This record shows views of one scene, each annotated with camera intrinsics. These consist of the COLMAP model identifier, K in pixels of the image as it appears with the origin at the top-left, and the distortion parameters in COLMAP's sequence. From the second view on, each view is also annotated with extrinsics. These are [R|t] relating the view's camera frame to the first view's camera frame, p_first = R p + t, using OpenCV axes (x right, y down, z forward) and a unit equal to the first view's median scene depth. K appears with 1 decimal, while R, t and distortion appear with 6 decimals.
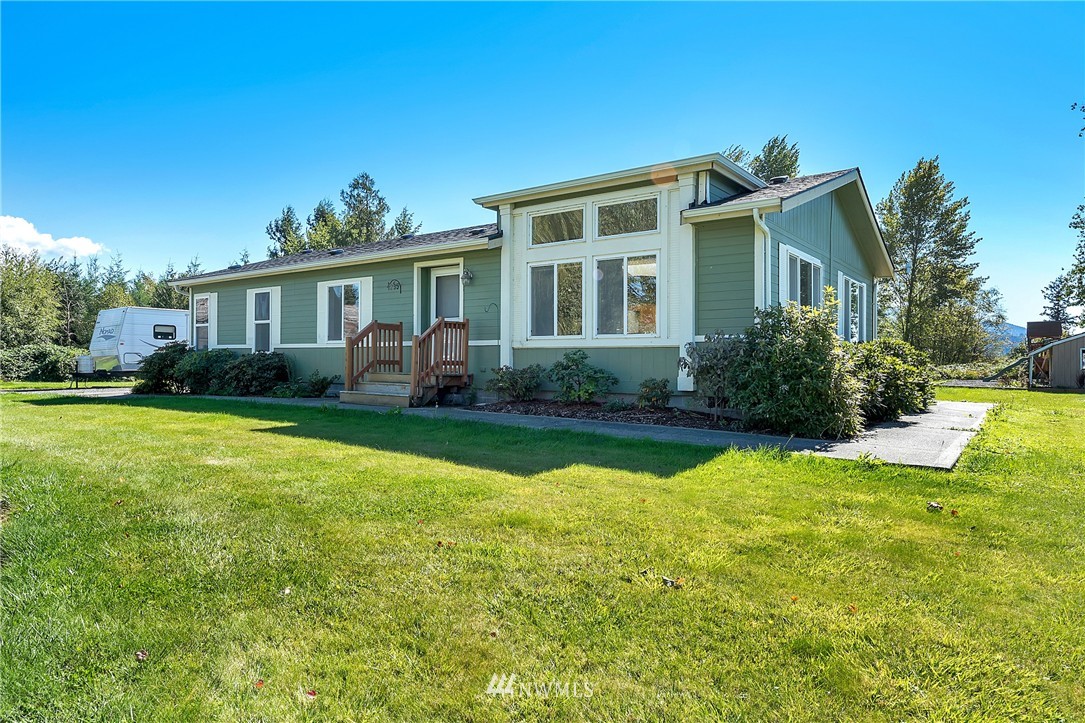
lens RADIAL K [[674.0, 0, 518.5], [0, 674.0, 358.9], [0, 0, 1]] dist [0.008209, 0.000677]
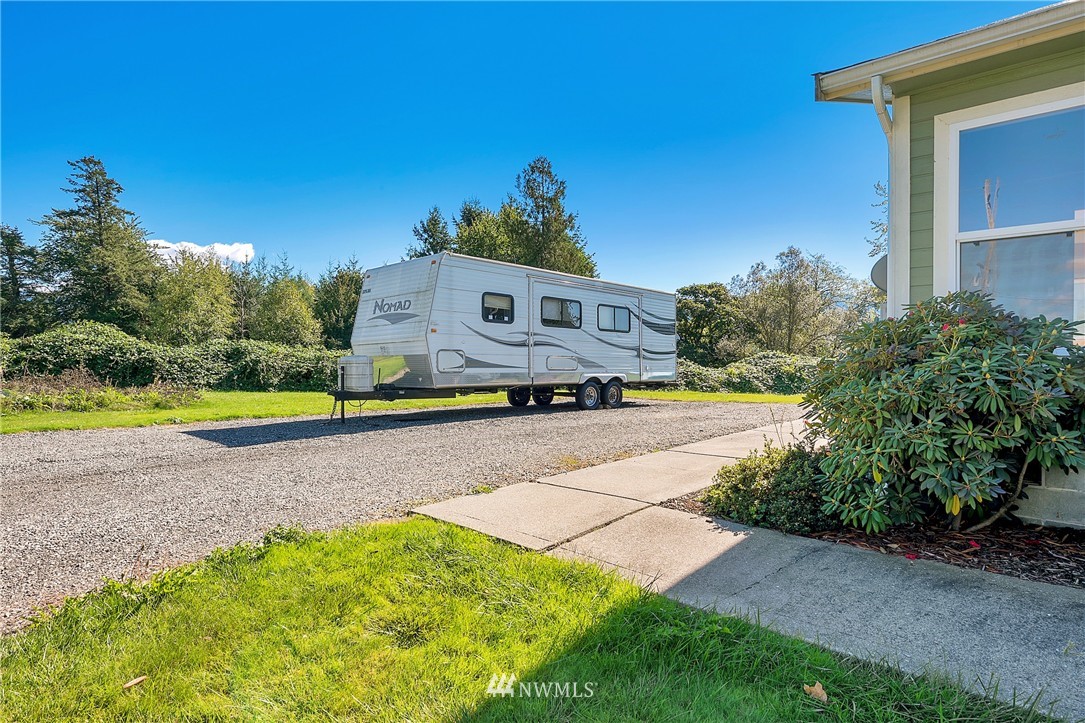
lens RADIAL K [[587.6, 0, 542.5], [0, 587.6, 361.5], [0, 0, 1]] dist [-0.000053, 0.000219]
pose [[0.995431, -0.001004, -0.095483, -0.315210], [0.002181, 0.999923, 0.012221, -0.003624], [0.095463, -0.012374, 0.995356, 0.400190]]
